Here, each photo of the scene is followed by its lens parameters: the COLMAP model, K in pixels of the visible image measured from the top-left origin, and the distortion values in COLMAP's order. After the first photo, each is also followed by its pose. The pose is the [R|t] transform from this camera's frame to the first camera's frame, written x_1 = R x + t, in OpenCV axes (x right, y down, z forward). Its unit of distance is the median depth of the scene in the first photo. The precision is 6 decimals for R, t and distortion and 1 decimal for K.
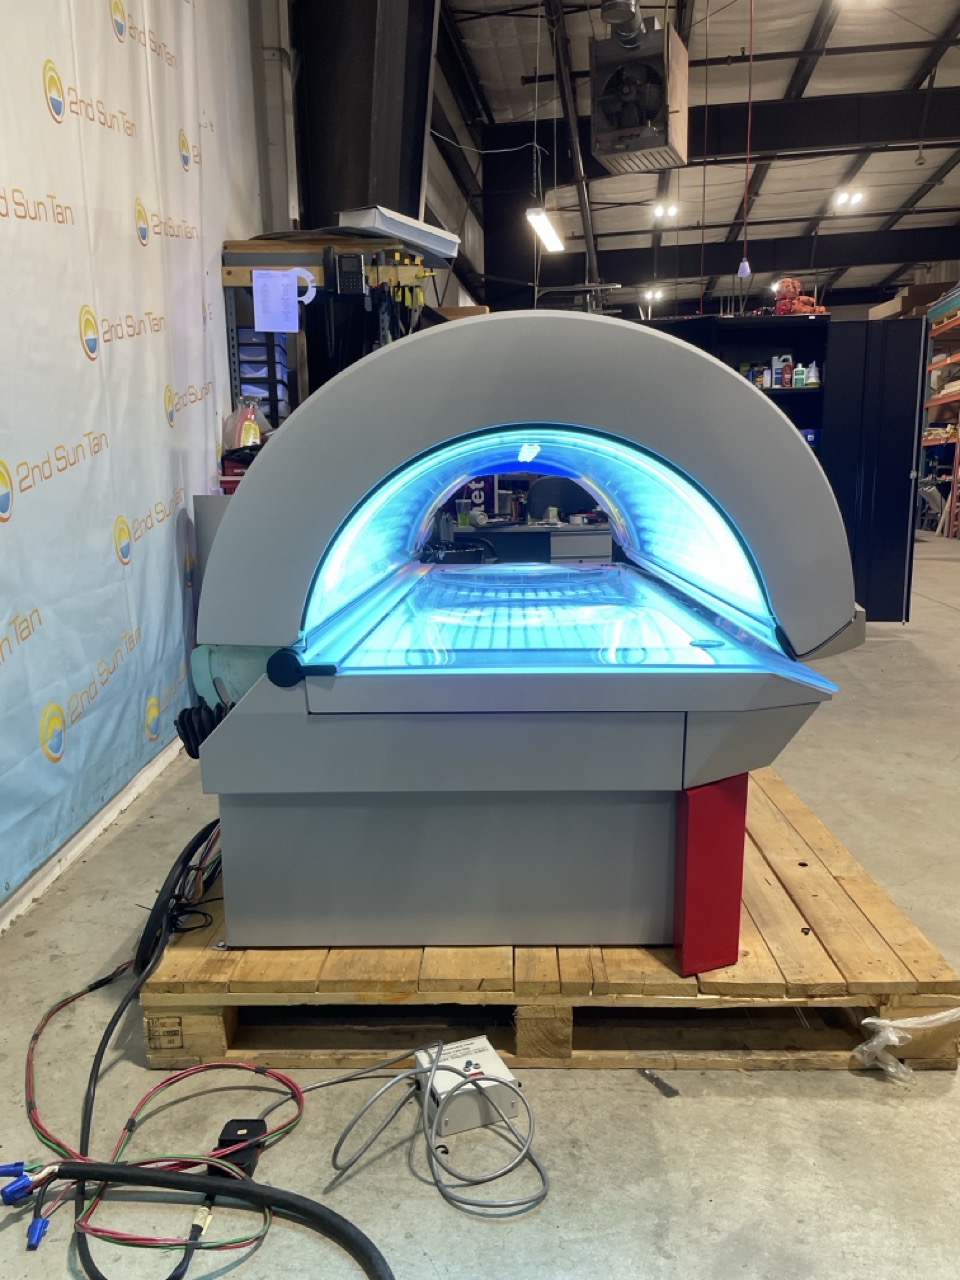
lens RADIAL K [[974.3, 0, 495.8], [0, 974.3, 658.1], [0, 0, 1]] dist [0.078597, -0.113496]
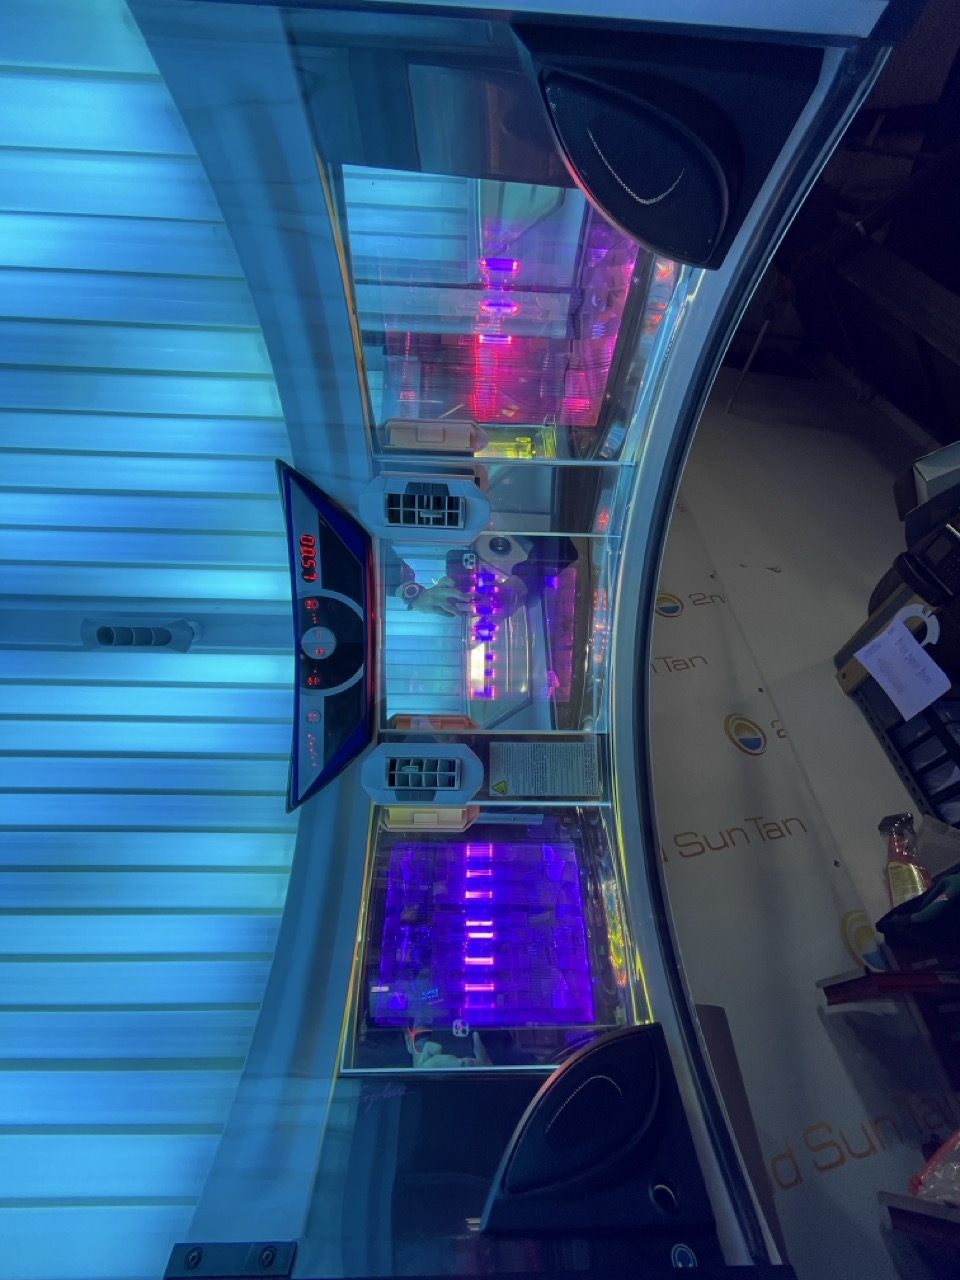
lens RADIAL K [[514.7, 0, 488.8], [0, 514.7, 627.9], [0, 0, 1]] dist [-0.002139, -0.000732]
pose [[0.059212, -0.659956, -0.748967, 0.075019], [-0.166091, 0.733312, -0.659293, -0.168944], [0.984331, 0.163435, -0.066192, 1.235327]]
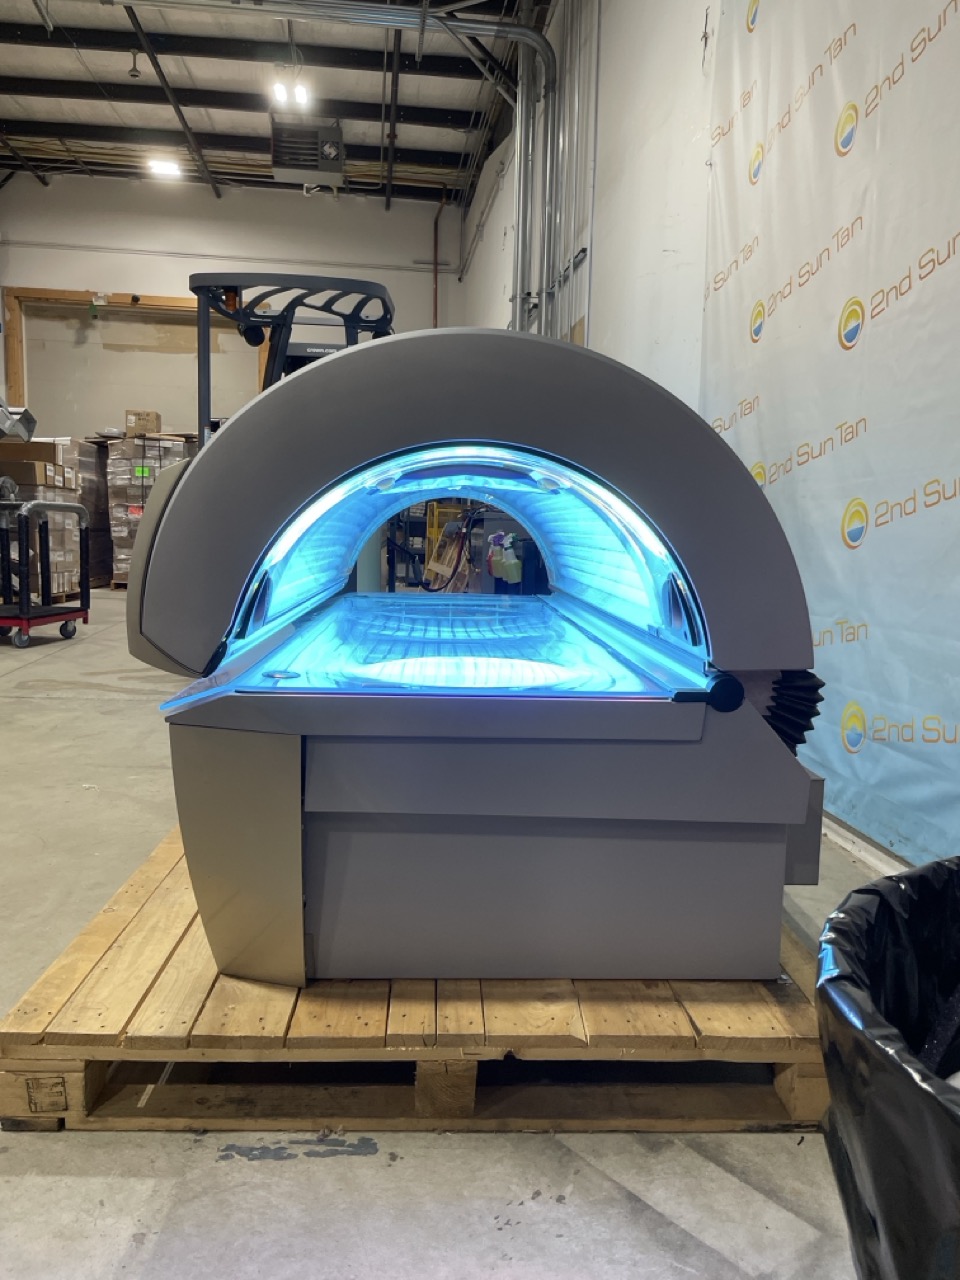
lens RADIAL K [[974.3, 0, 489.5], [0, 974.3, 652.6], [0, 0, 1]] dist [0.078597, -0.113496]
pose [[-0.997569, -0.007586, -0.069277, 0.062783], [-0.027924, 0.954282, 0.297602, -0.313860], [0.063852, 0.298813, -0.952173, 1.848663]]
